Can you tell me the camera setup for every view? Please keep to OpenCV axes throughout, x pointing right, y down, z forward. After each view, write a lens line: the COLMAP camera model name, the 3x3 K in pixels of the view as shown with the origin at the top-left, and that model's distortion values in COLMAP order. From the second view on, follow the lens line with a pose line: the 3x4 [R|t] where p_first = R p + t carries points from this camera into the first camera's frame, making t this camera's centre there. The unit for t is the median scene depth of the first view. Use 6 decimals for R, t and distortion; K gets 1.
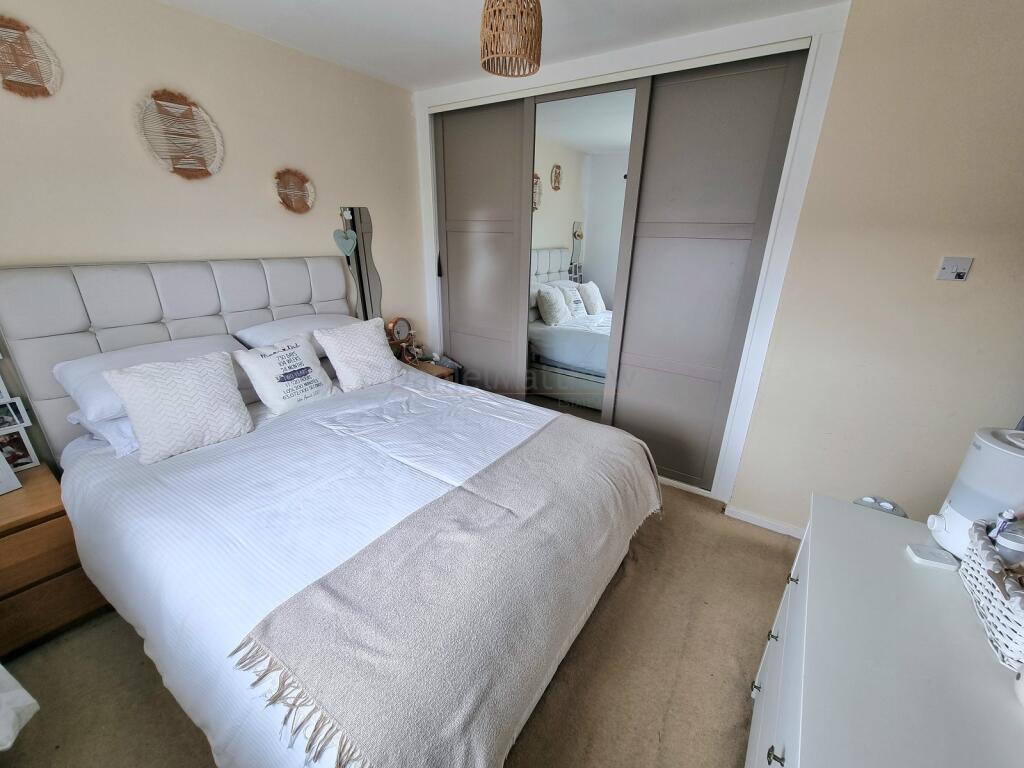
lens RADIAL K [[418.9, 0, 522.0], [0, 418.9, 388.4], [0, 0, 1]] dist [-0.002675, 0.000022]
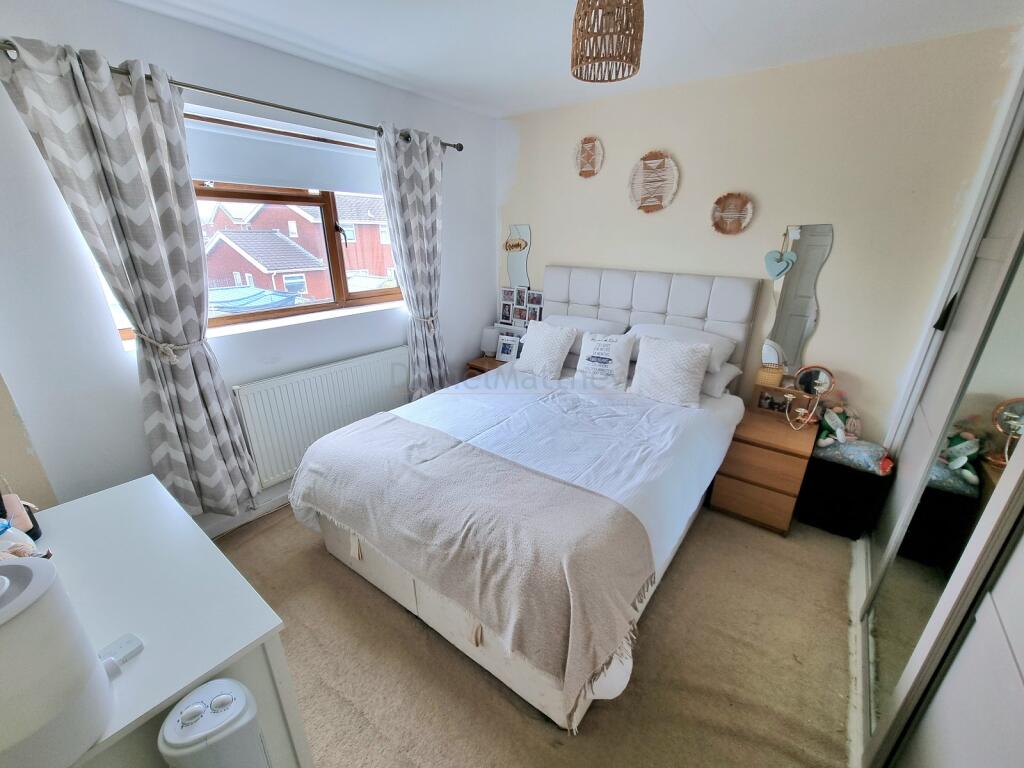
lens RADIAL K [[418.9, 0, 518.1], [0, 418.9, 392.5], [0, 0, 1]] dist [-0.002675, 0.000022]
pose [[-0.058975, 0.330499, -0.941962, 0.720202], [-0.359914, 0.873101, 0.328872, -0.278177], [0.931120, 0.358420, 0.067460, 0.707184]]
